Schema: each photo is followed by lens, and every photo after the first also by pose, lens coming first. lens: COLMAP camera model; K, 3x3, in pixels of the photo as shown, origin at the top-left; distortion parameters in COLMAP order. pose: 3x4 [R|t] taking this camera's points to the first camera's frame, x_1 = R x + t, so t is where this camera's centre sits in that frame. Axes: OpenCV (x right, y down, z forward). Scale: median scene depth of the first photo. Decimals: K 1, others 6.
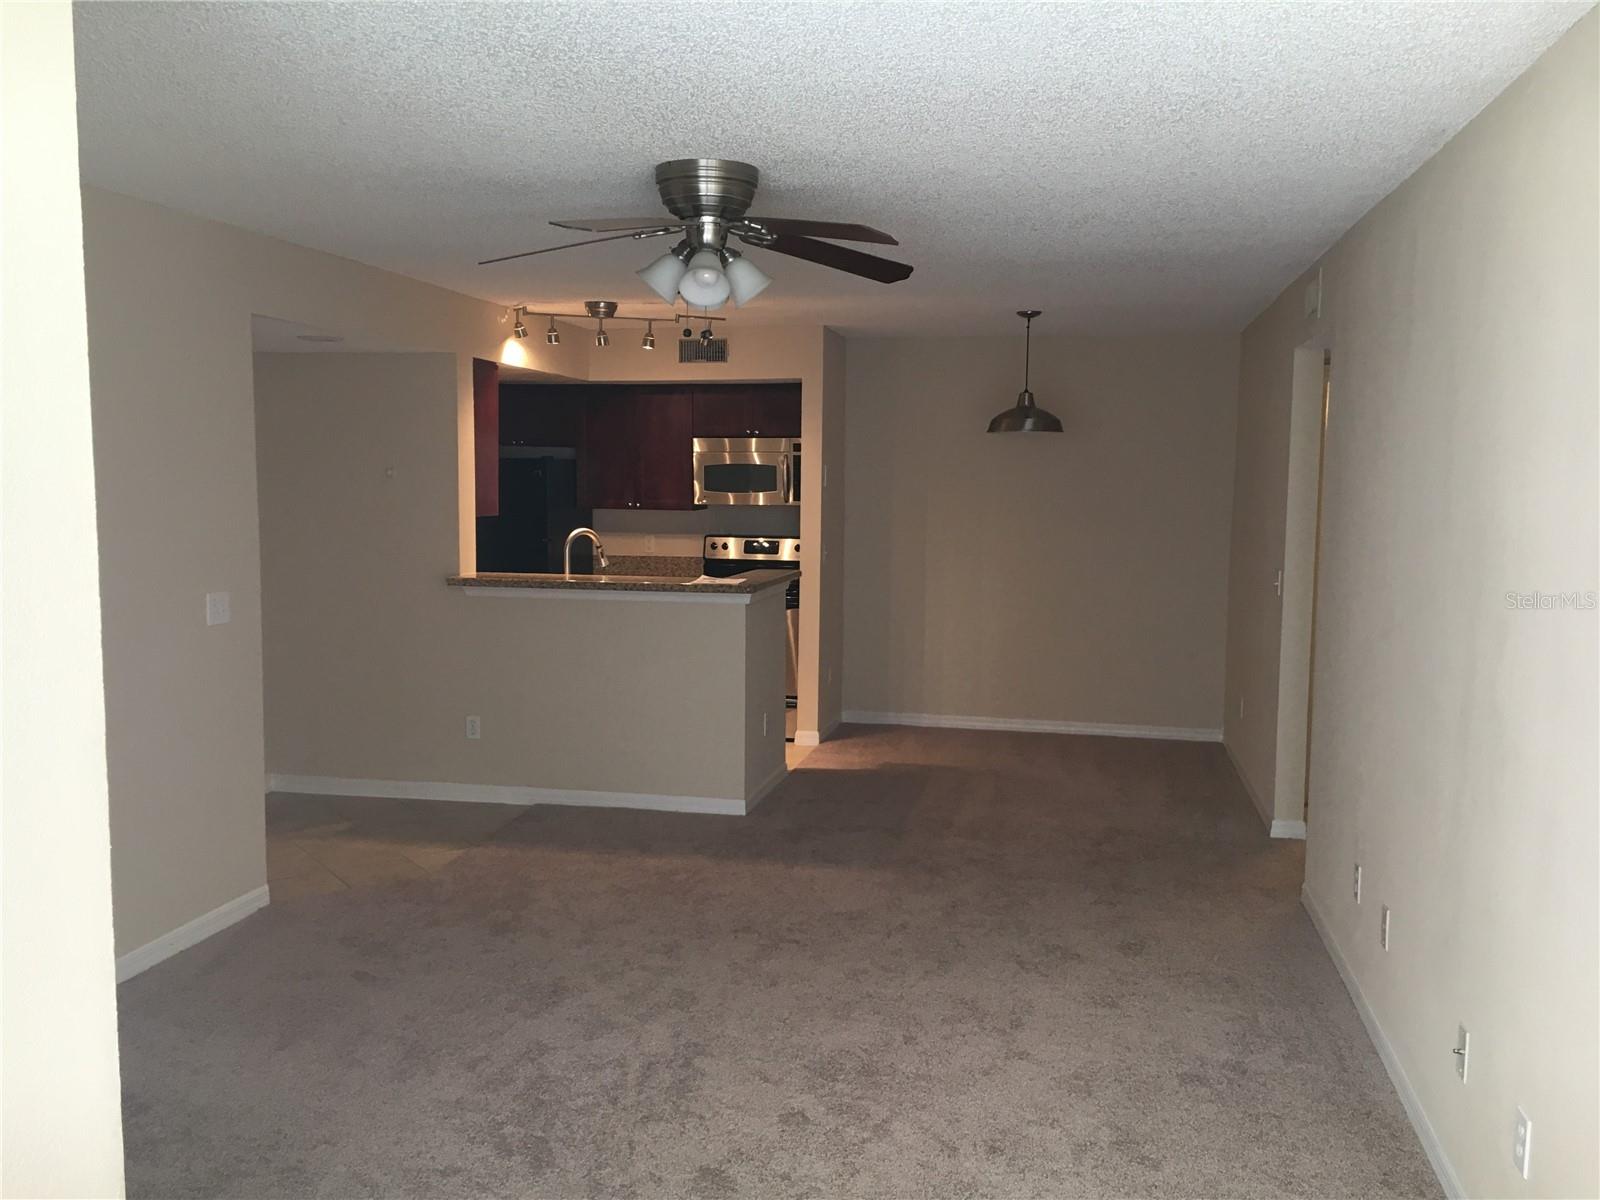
lens RADIAL K [[1355.4, 0, 798.7], [0, 1355.4, 603.4], [0, 0, 1]] dist [0.004782, -0.001351]
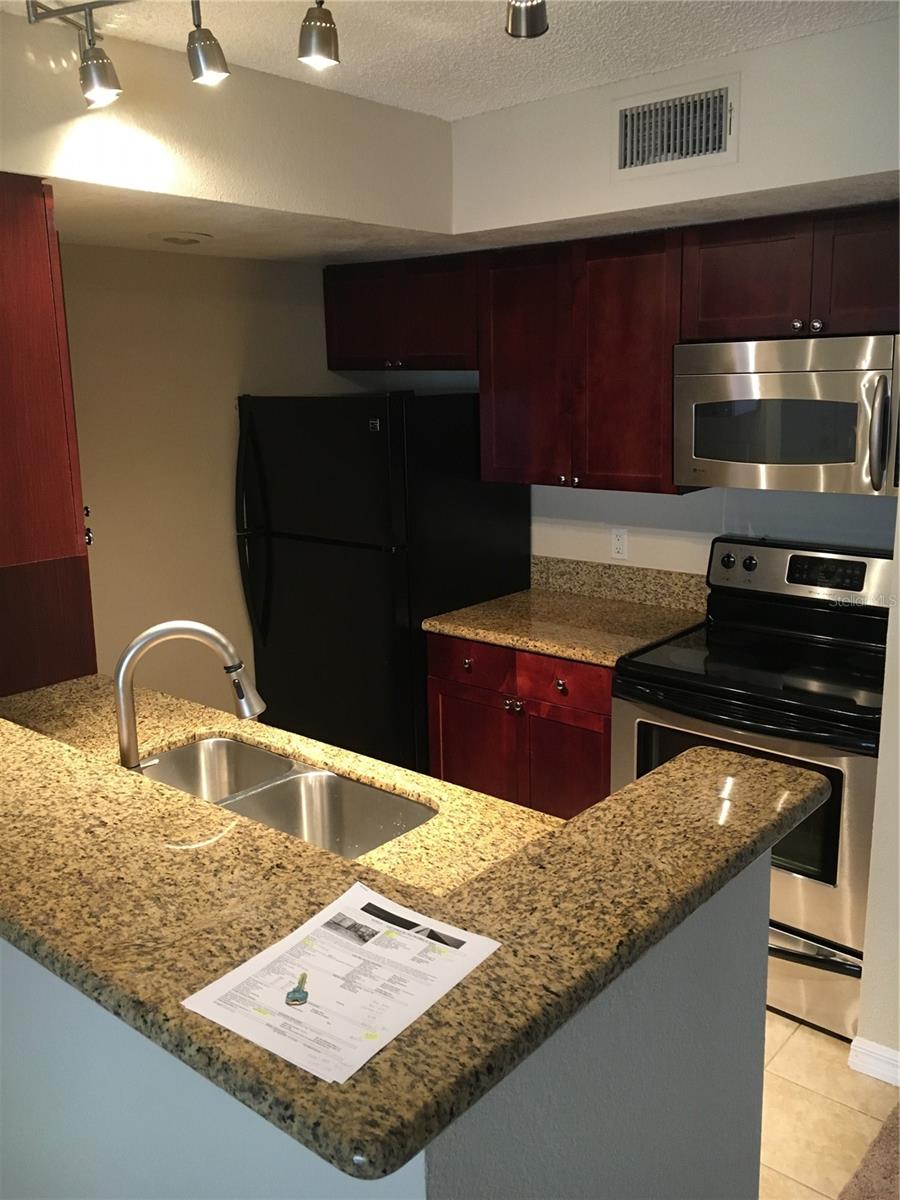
lens RADIAL K [[1016.6, 0, 448.3], [0, 1016.6, 590.0], [0, 0, 1]] dist [0.004782, -0.001351]
pose [[0.878257, 0.074773, -0.472307, 0.027382], [-0.017239, 0.992008, 0.124992, -0.083935], [0.477878, -0.101633, 0.872527, 0.676666]]
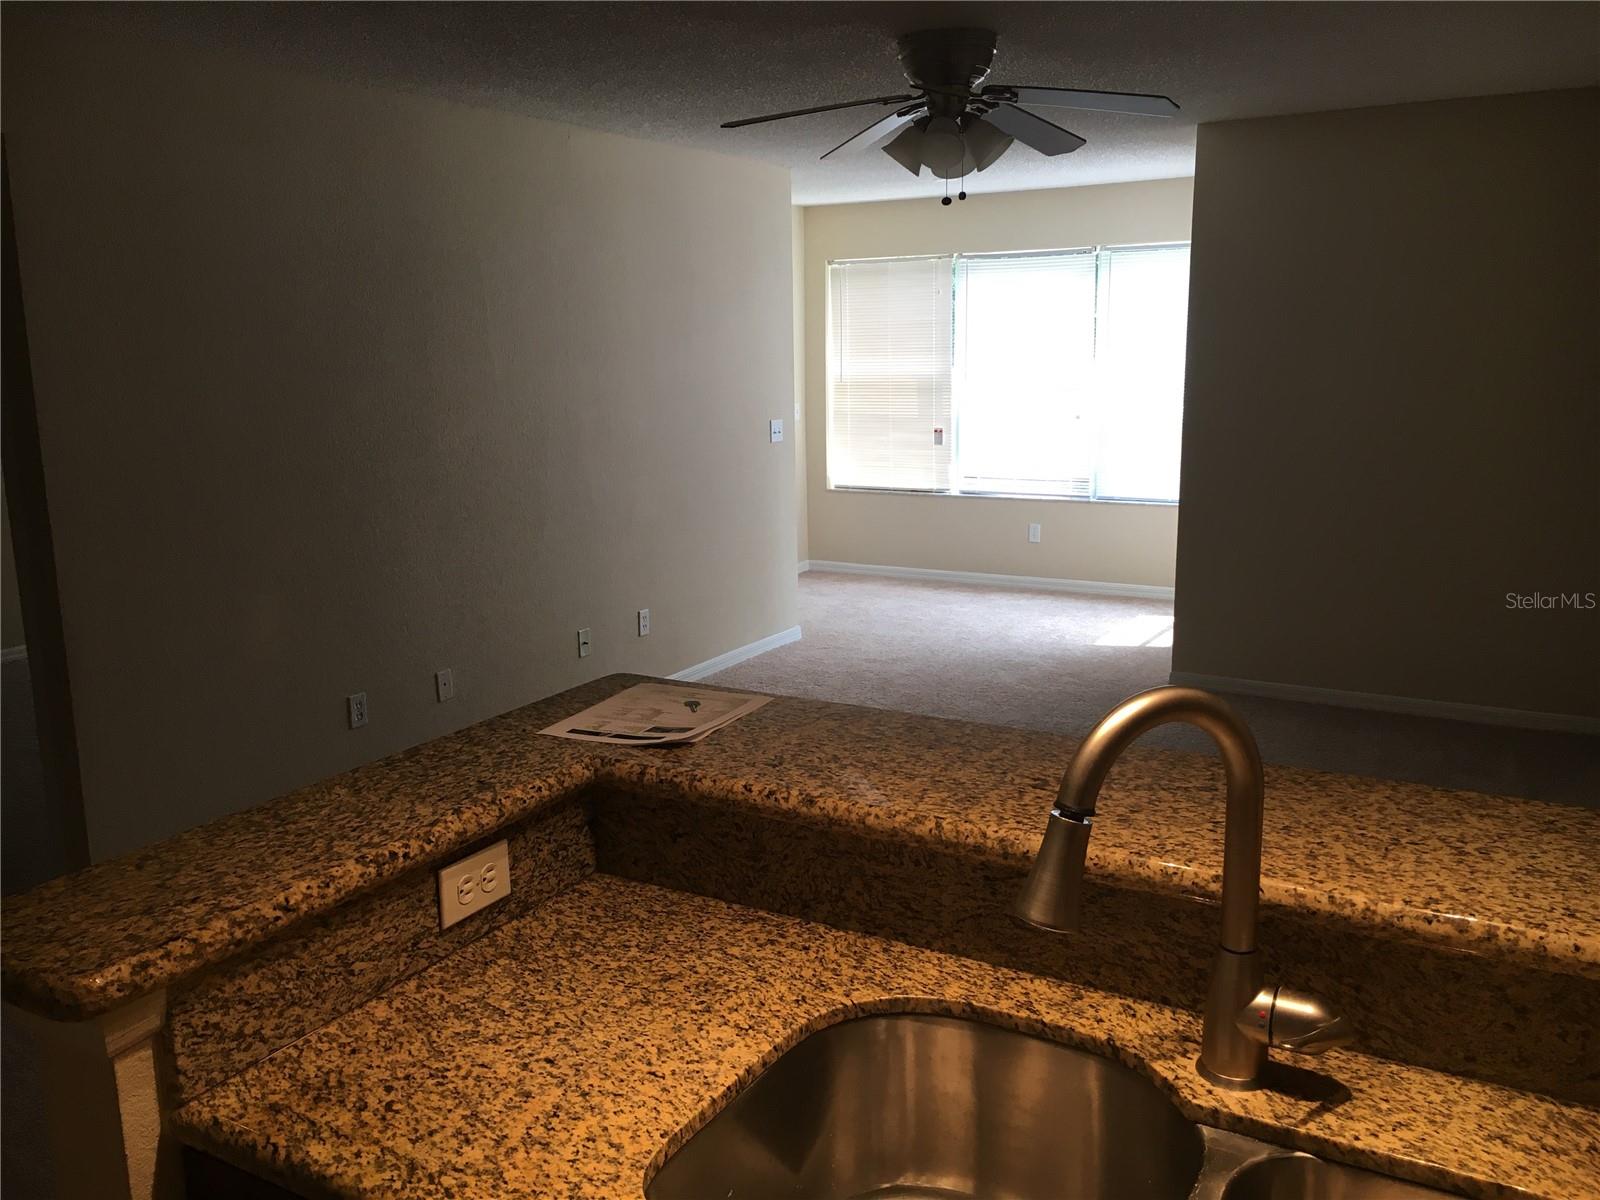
lens RADIAL K [[1355.4, 0, 804.3], [0, 1355.4, 600.5], [0, 0, 1]] dist [0.004782, -0.001351]
pose [[-0.953289, -0.053163, 0.297346, -0.296266], [0.034136, 0.959124, 0.280921, -0.112442], [-0.300126, 0.277949, -0.912507, 1.281237]]
